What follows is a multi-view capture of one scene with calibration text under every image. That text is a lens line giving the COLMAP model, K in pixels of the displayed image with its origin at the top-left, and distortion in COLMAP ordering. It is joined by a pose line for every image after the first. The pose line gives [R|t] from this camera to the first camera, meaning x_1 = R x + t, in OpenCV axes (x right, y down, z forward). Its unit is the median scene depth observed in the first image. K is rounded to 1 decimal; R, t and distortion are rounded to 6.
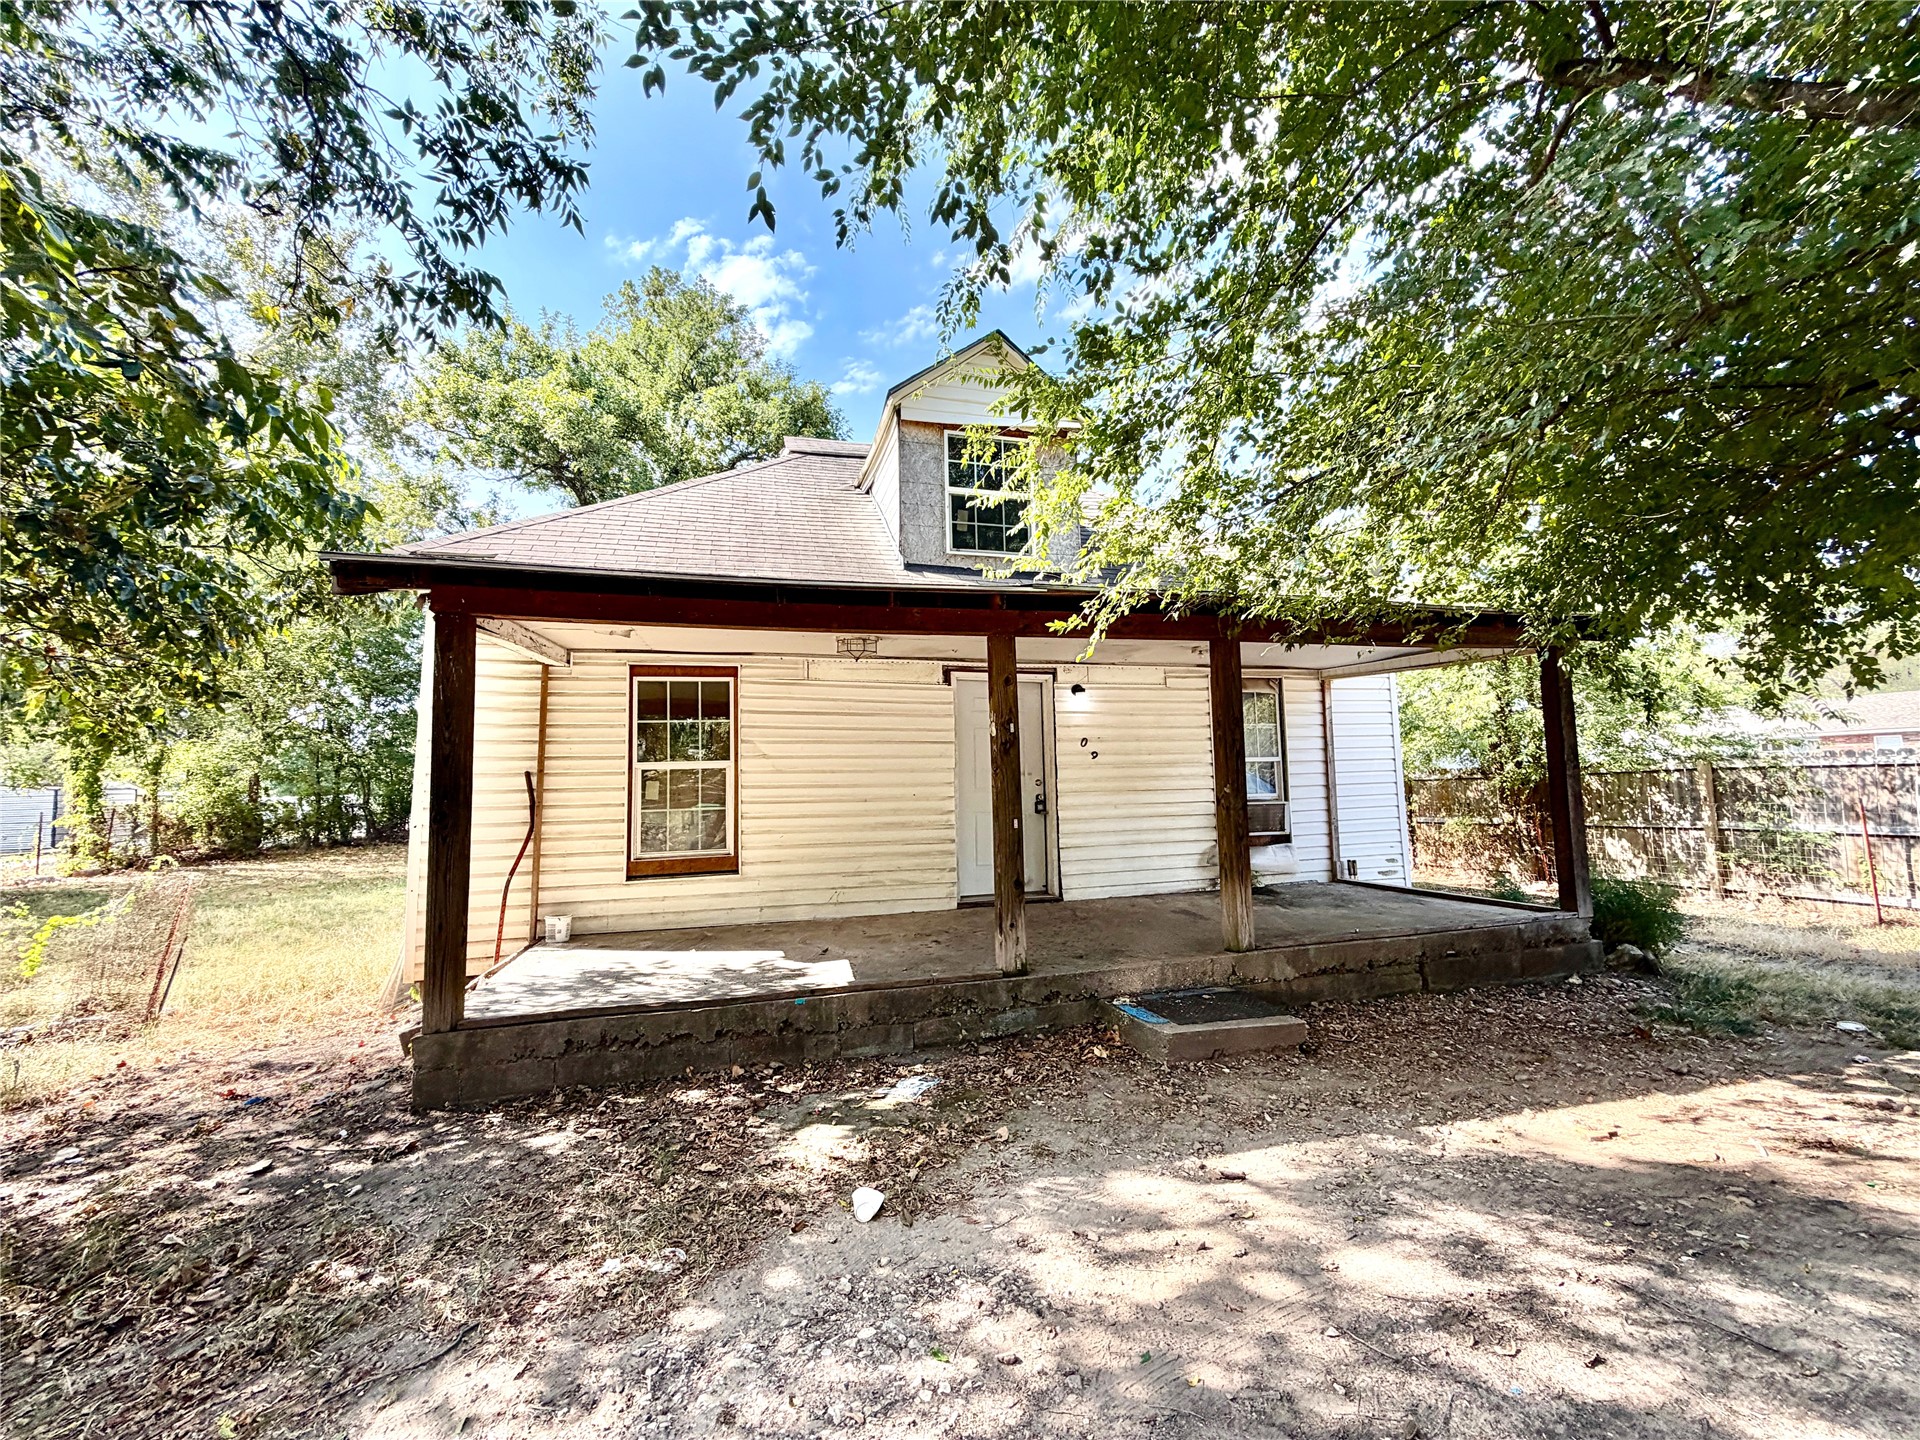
lens RADIAL K [[762.6, 0, 964.6], [0, 762.6, 717.9], [0, 0, 1]] dist [-0.001040, 0.000811]
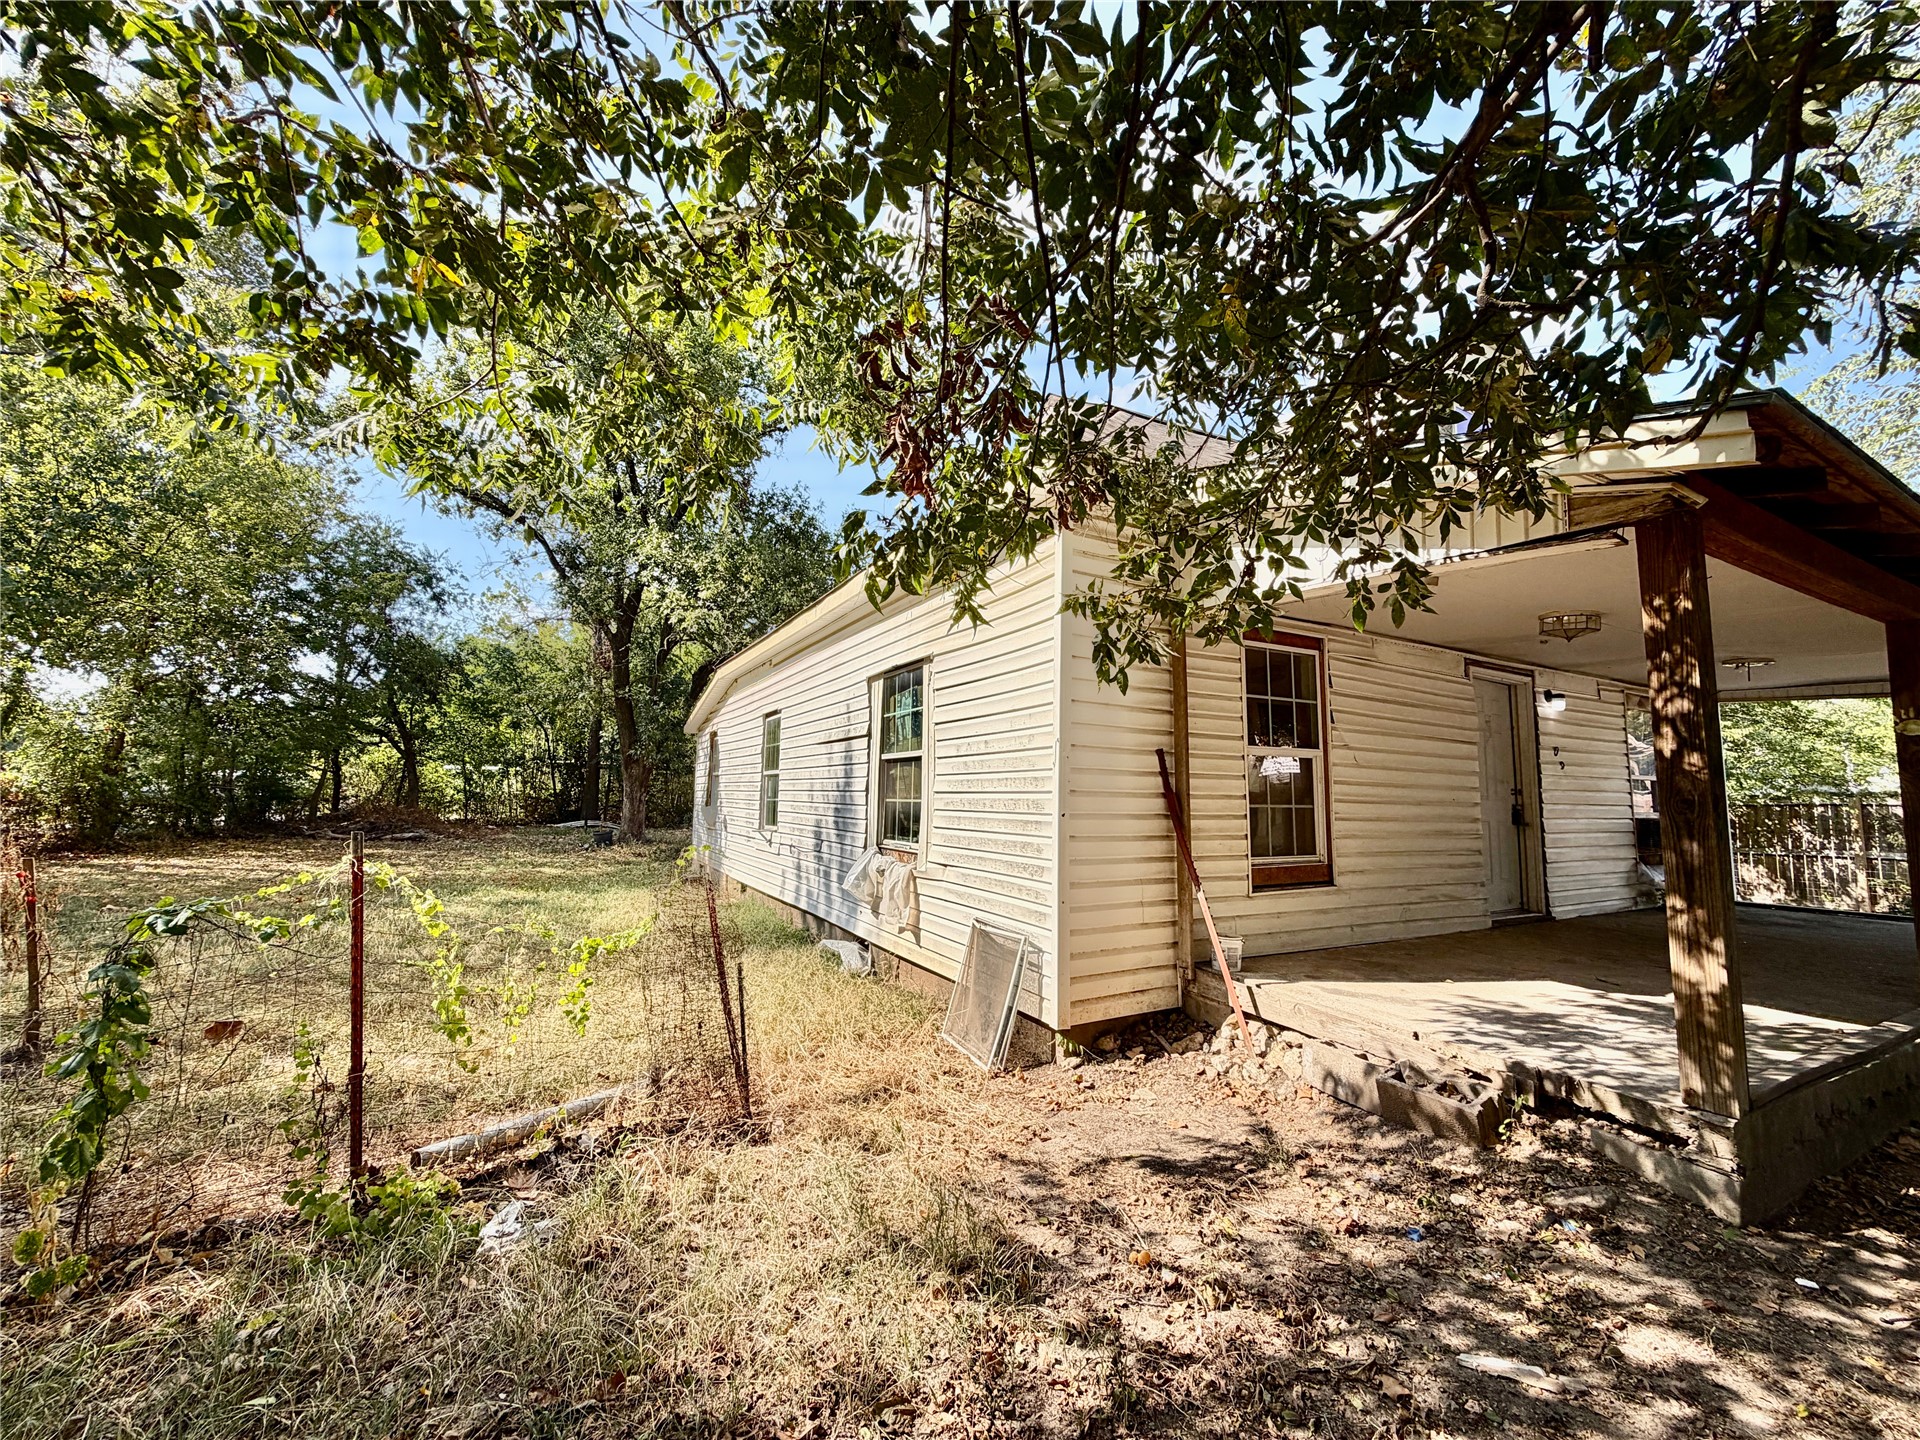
lens RADIAL K [[762.6, 0, 957.8], [0, 762.6, 724.5], [0, 0, 1]] dist [-0.001040, 0.000811]
pose [[0.974992, 0.061230, 0.213639, -0.767833], [-0.060120, 0.998123, -0.011695, 0.054408], [-0.213954, -0.001442, 0.976843, 0.236072]]
